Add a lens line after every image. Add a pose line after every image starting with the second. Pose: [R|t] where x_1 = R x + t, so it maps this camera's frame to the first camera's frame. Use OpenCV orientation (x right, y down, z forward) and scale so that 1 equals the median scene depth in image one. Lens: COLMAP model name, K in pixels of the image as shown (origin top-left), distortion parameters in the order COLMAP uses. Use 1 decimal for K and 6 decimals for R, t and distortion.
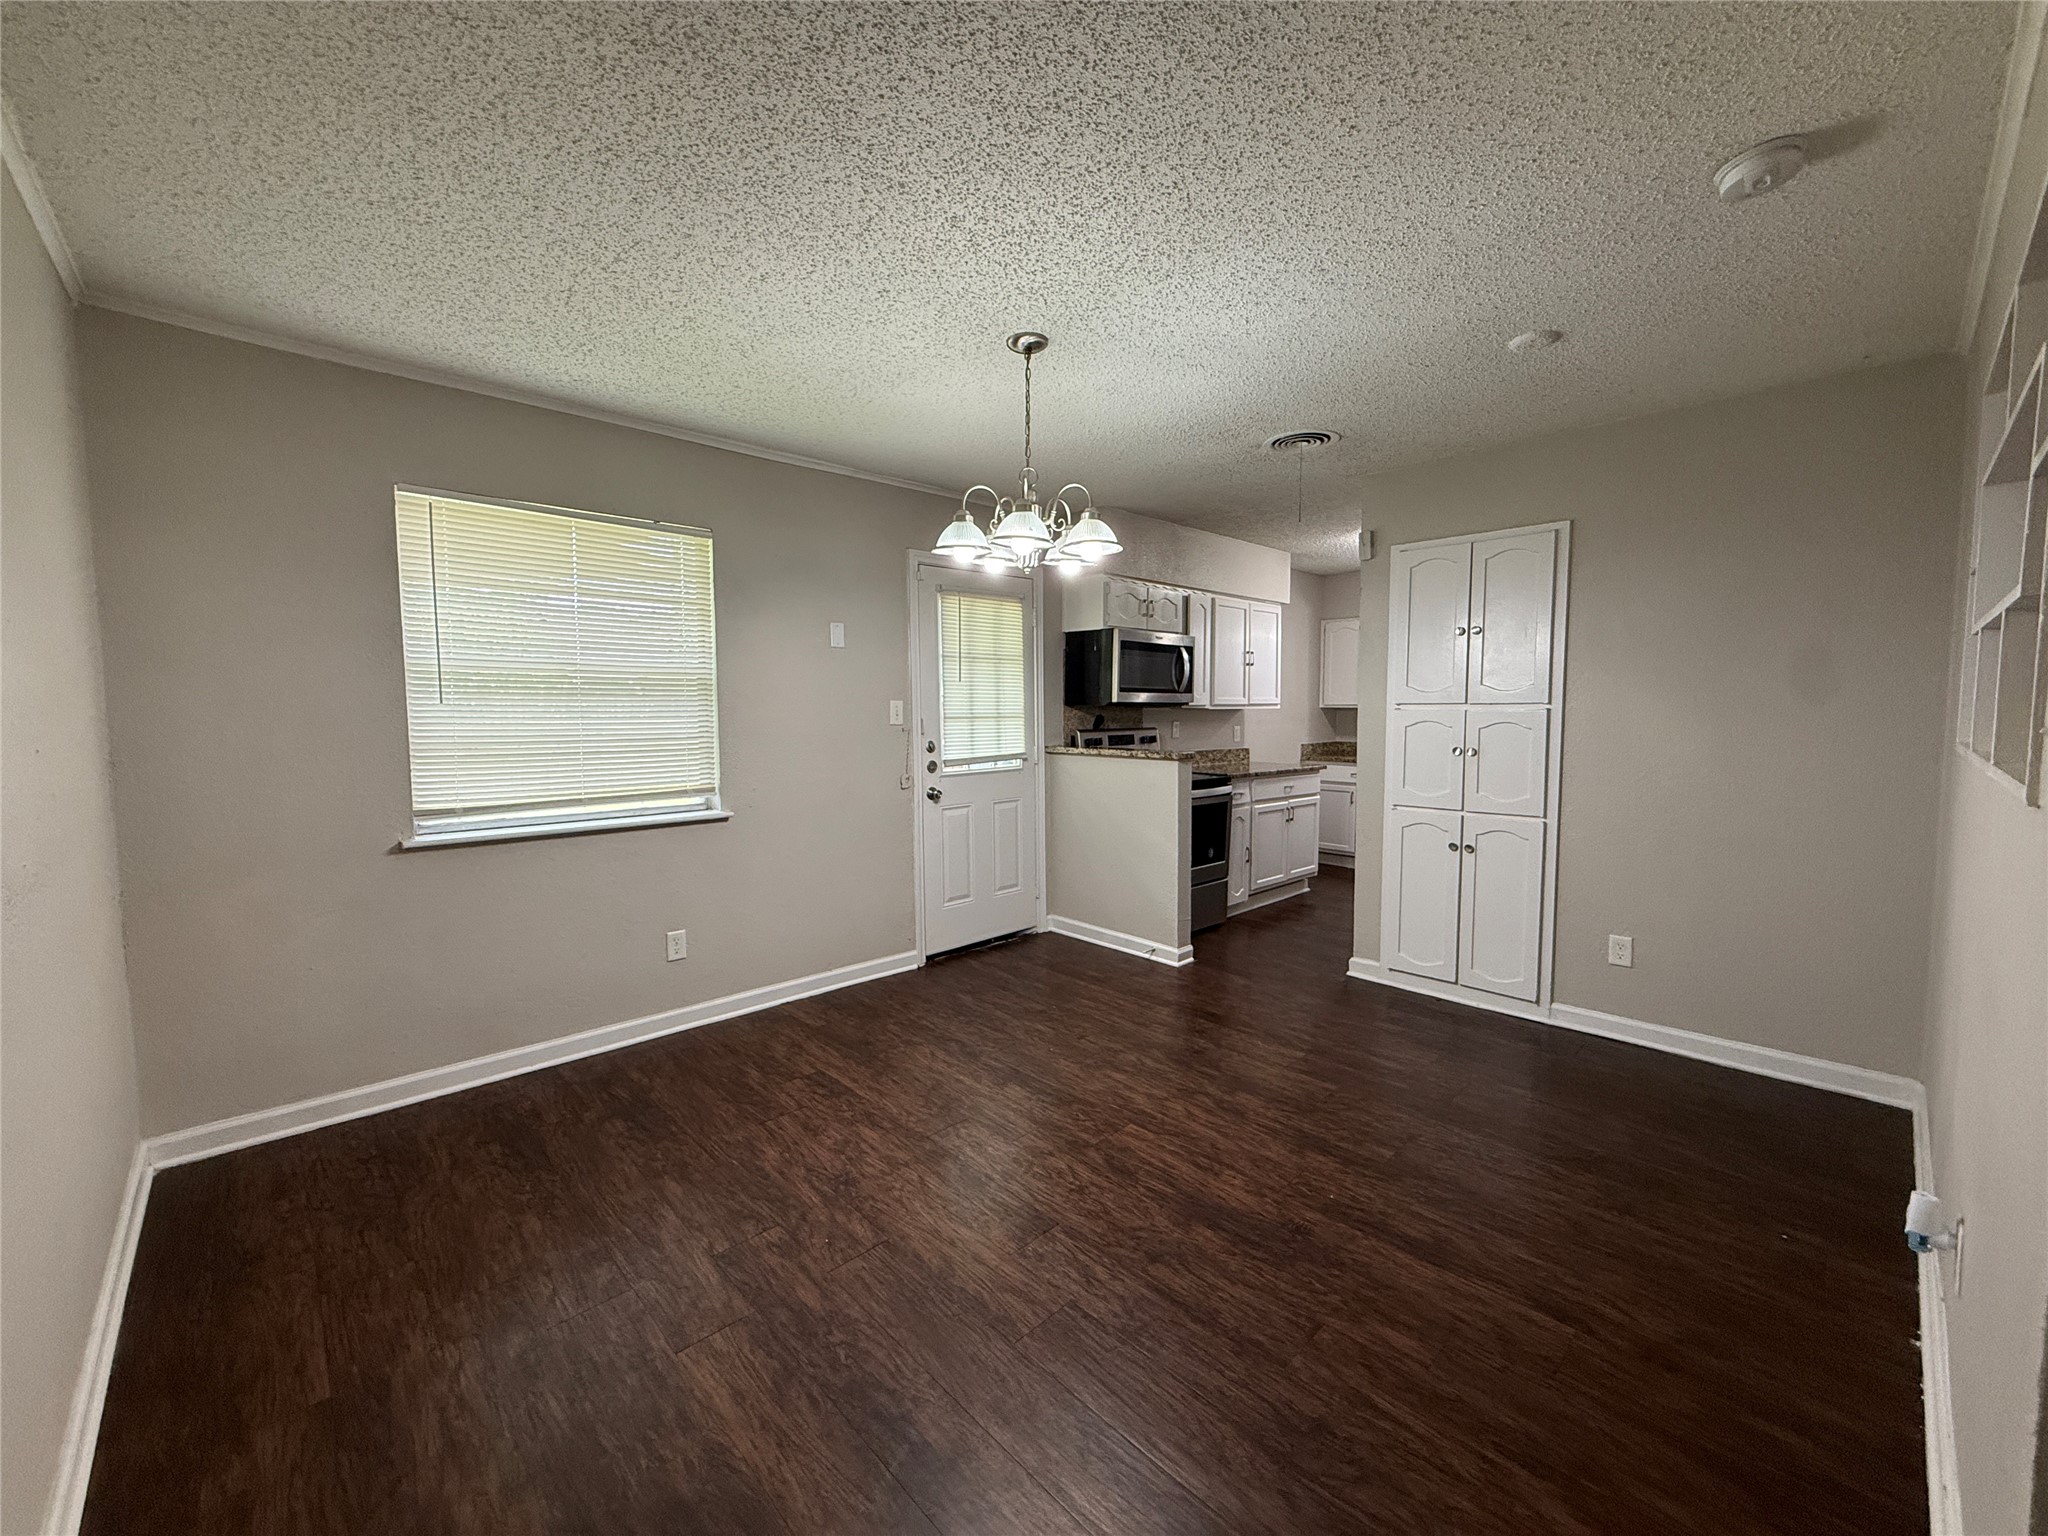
lens RADIAL K [[815.8, 0, 1021.6], [0, 815.8, 765.5], [0, 0, 1]] dist [0.000286, 0.000173]
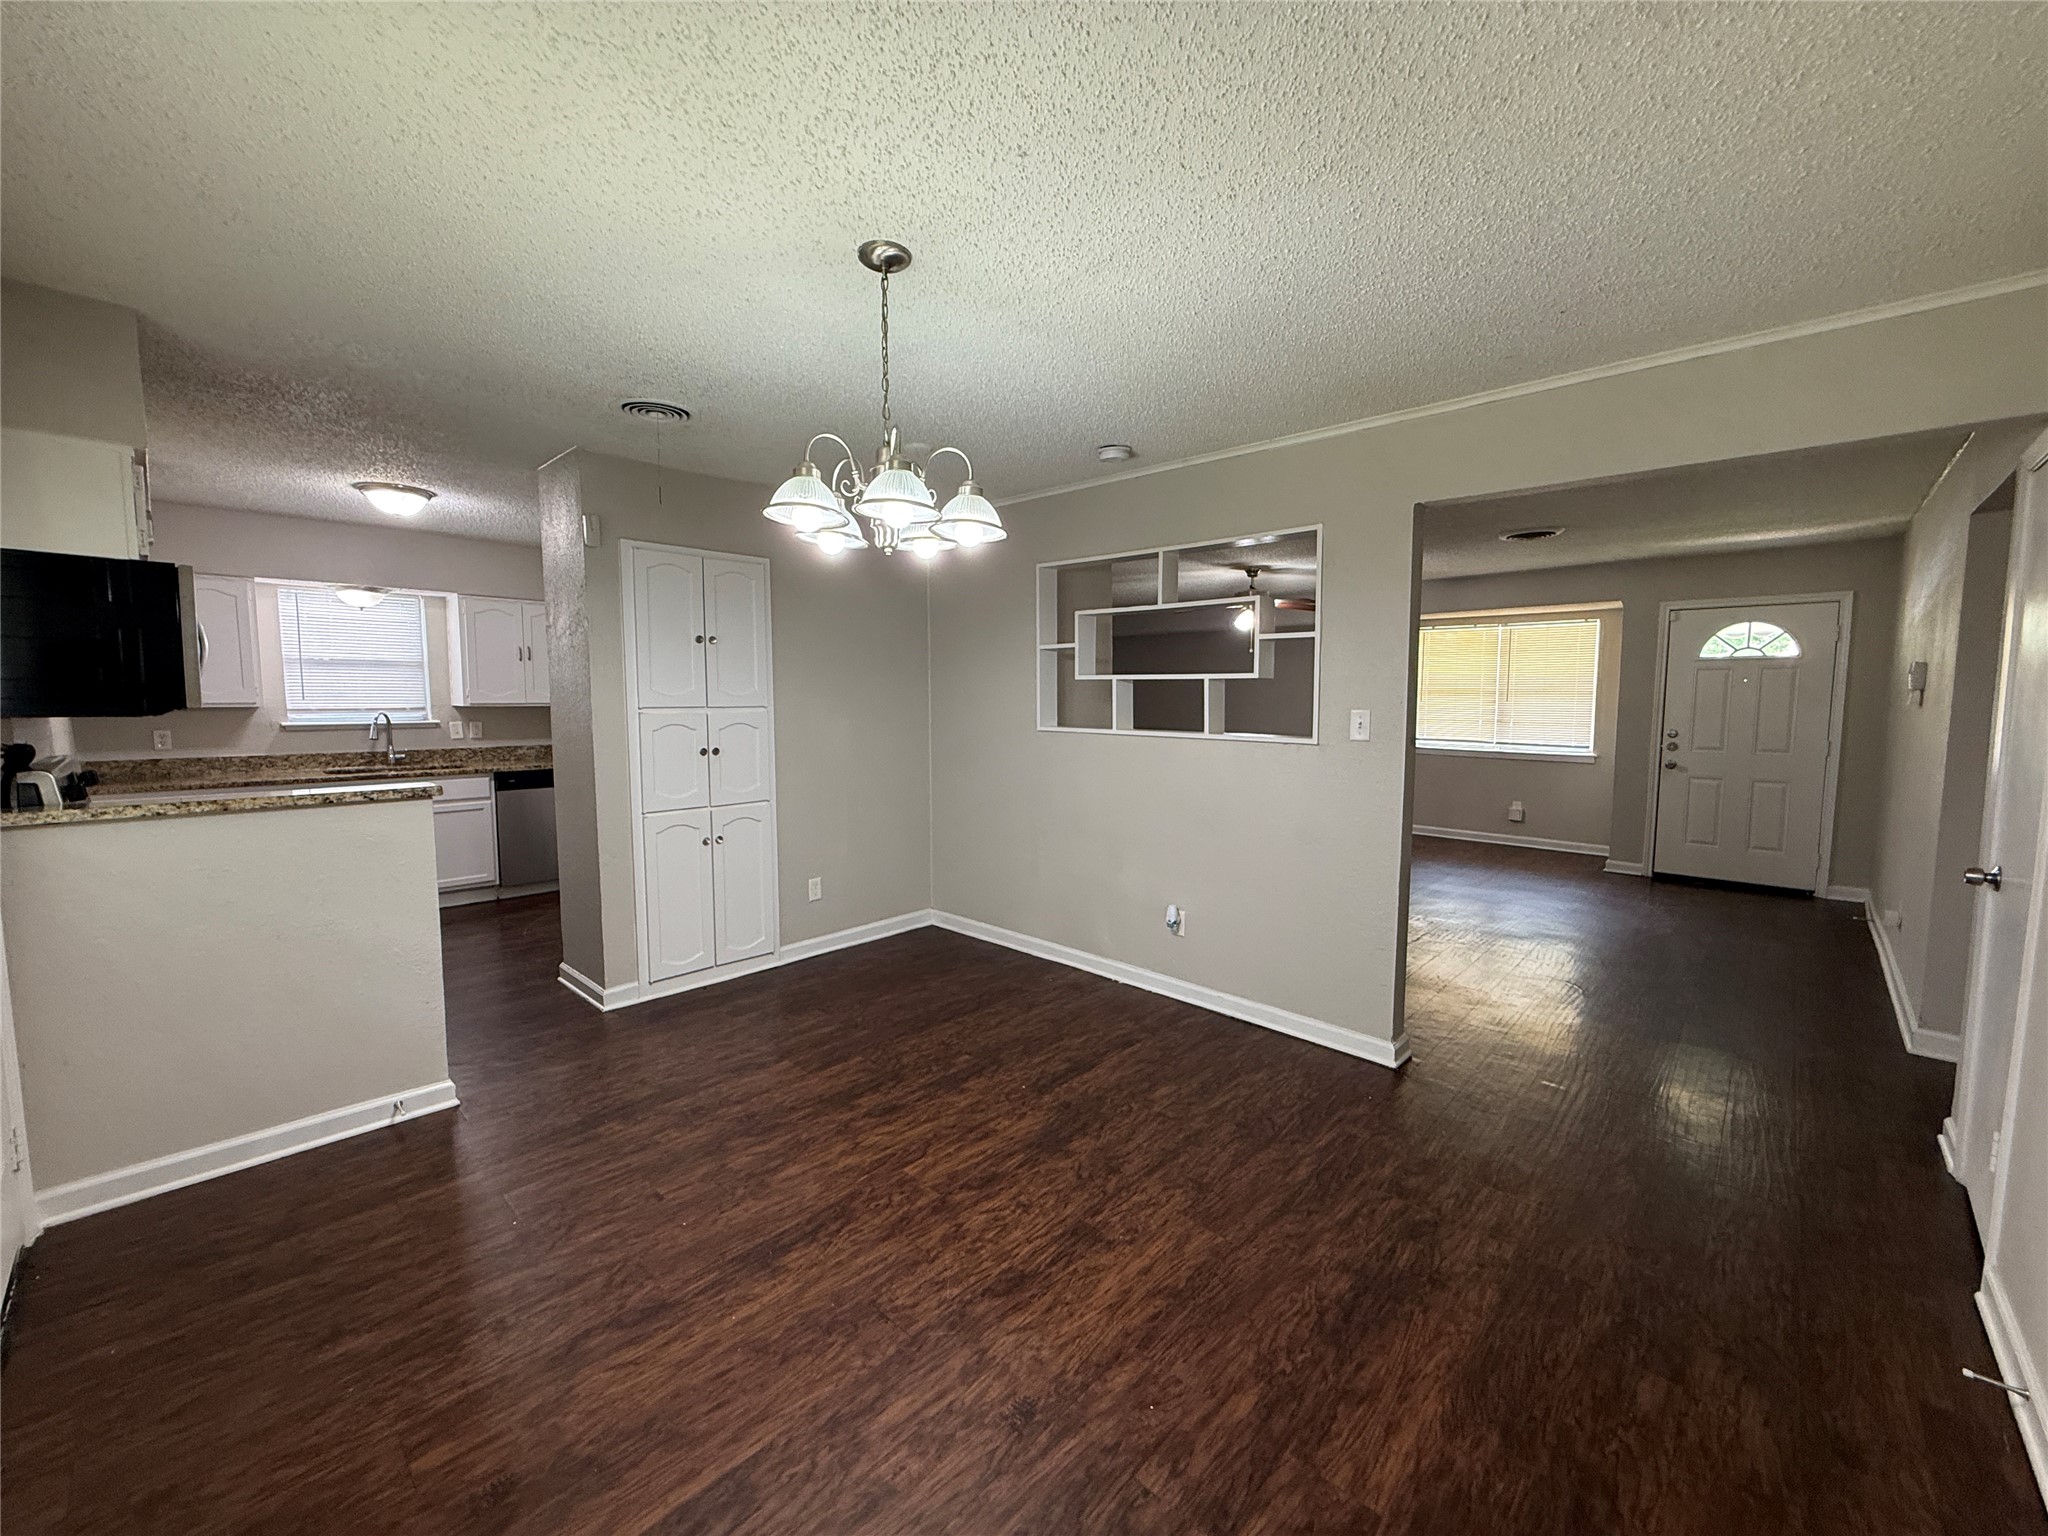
lens RADIAL K [[815.8, 0, 1021.6], [0, 815.8, 765.5], [0, 0, 1]] dist [0.000286, 0.000173]
pose [[-0.055754, -0.083936, 0.994910, -0.667866], [0.068660, 0.993779, 0.087688, -0.078509], [-0.996081, 0.073199, -0.049644, 0.773812]]
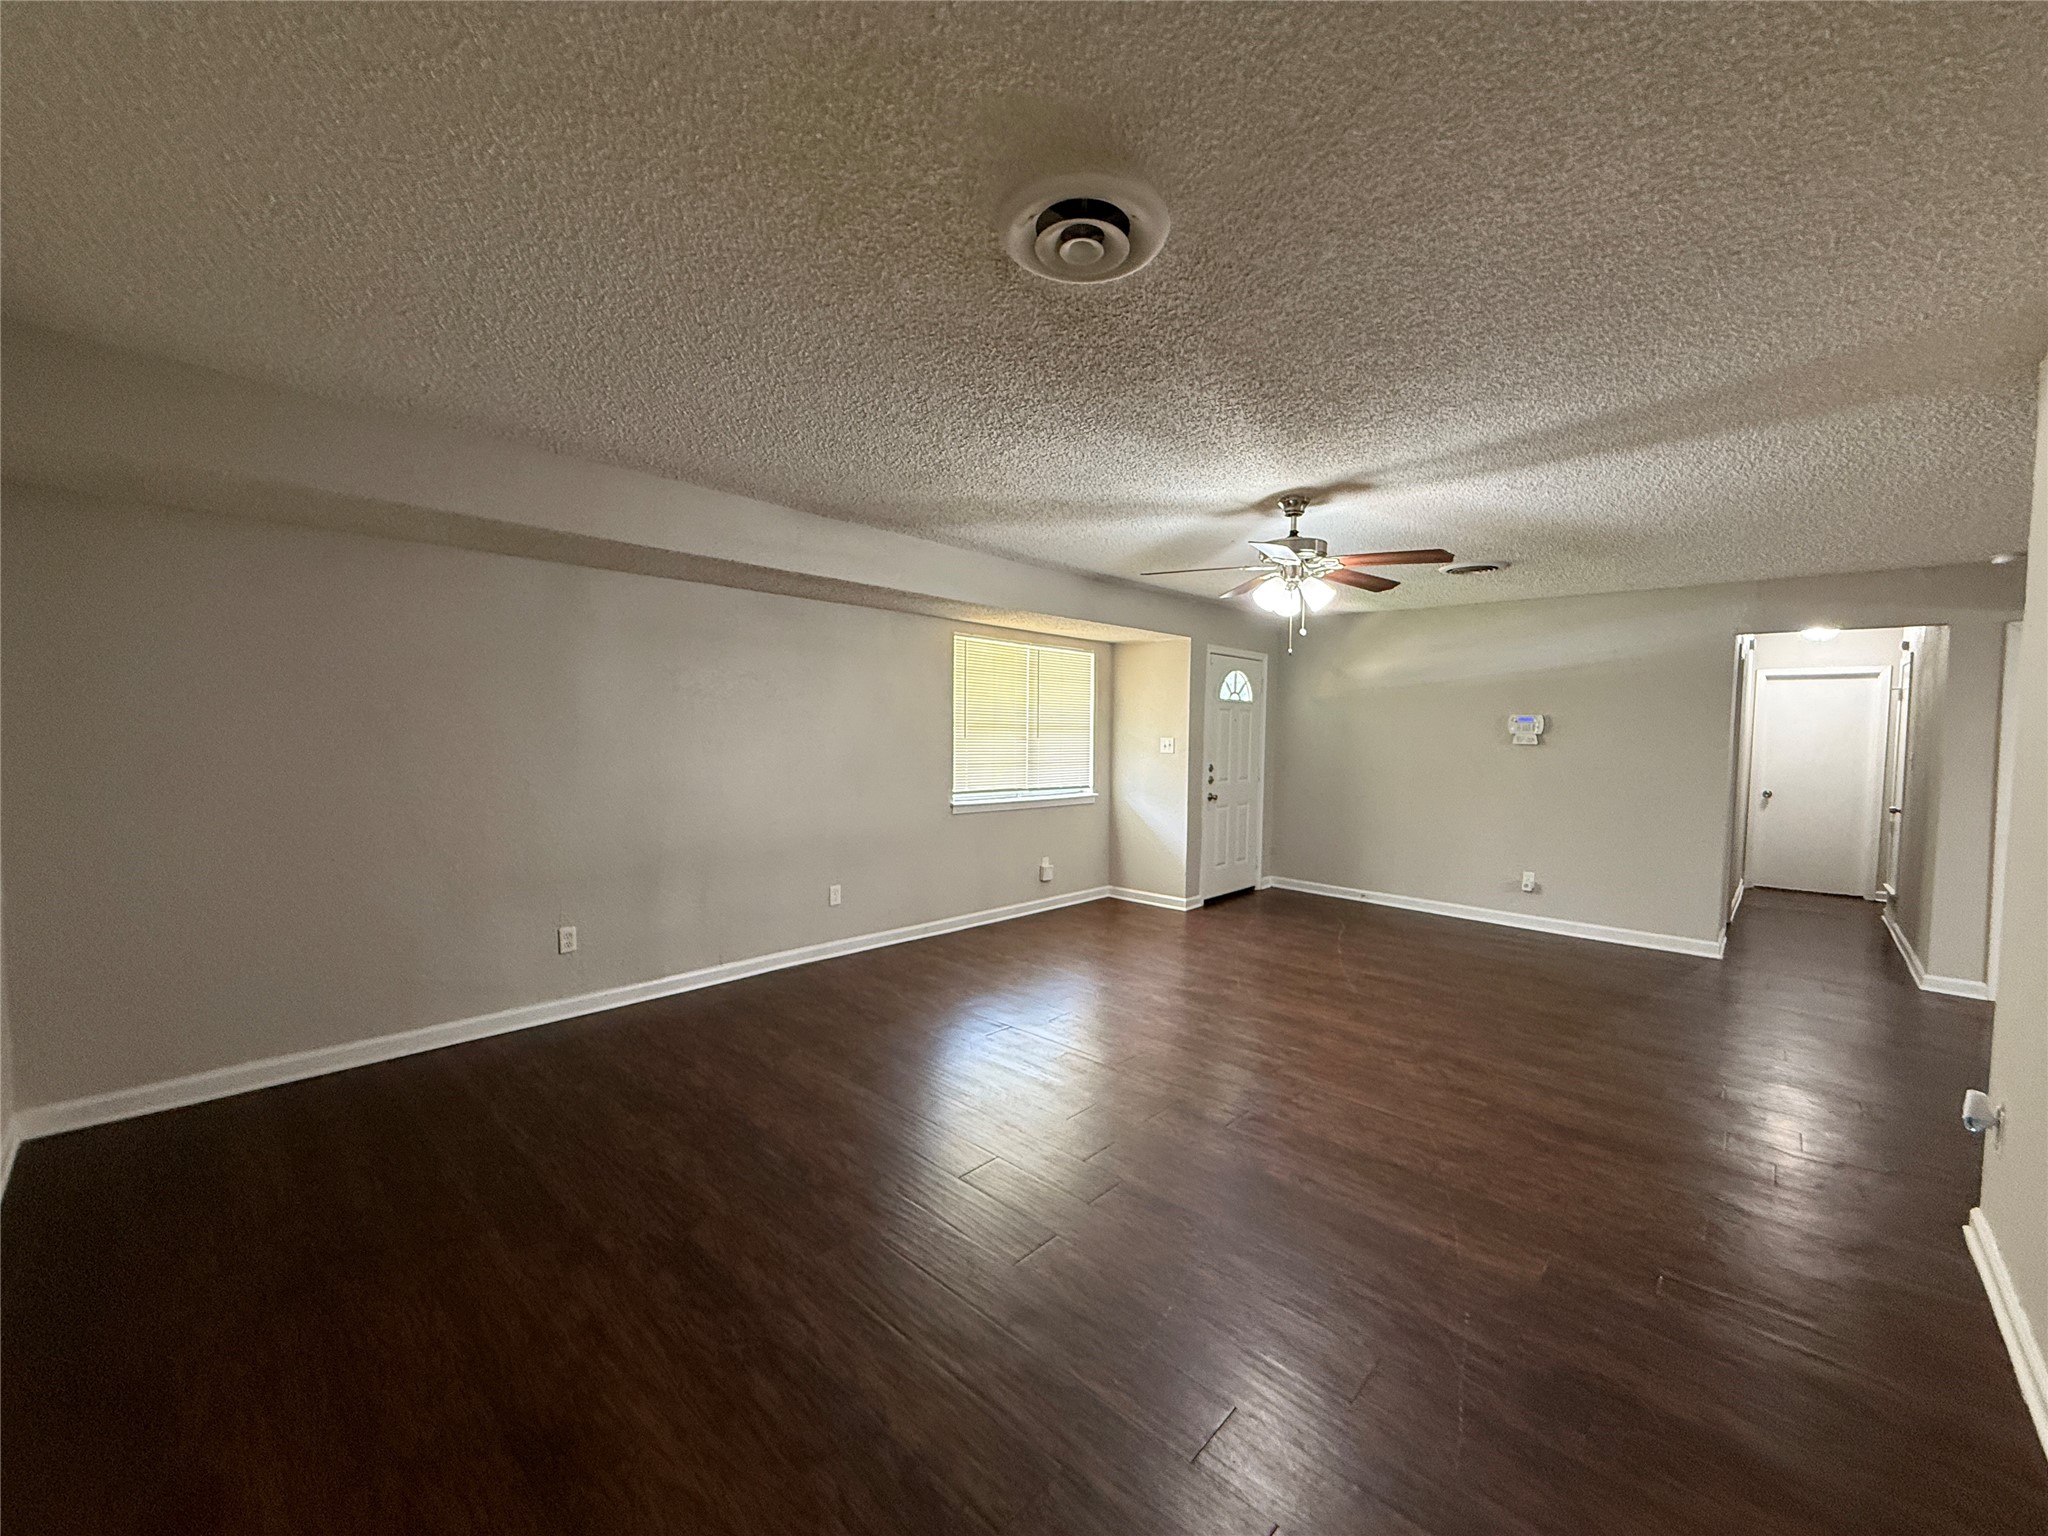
lens RADIAL K [[815.8, 0, 1021.6], [0, 815.8, 765.5], [0, 0, 1]] dist [0.000286, 0.000173]
pose [[-0.998362, -0.008859, -0.056521, 1.973968], [-0.015350, 0.993192, 0.115474, -0.119092], [0.055113, 0.116152, -0.991701, 1.190716]]
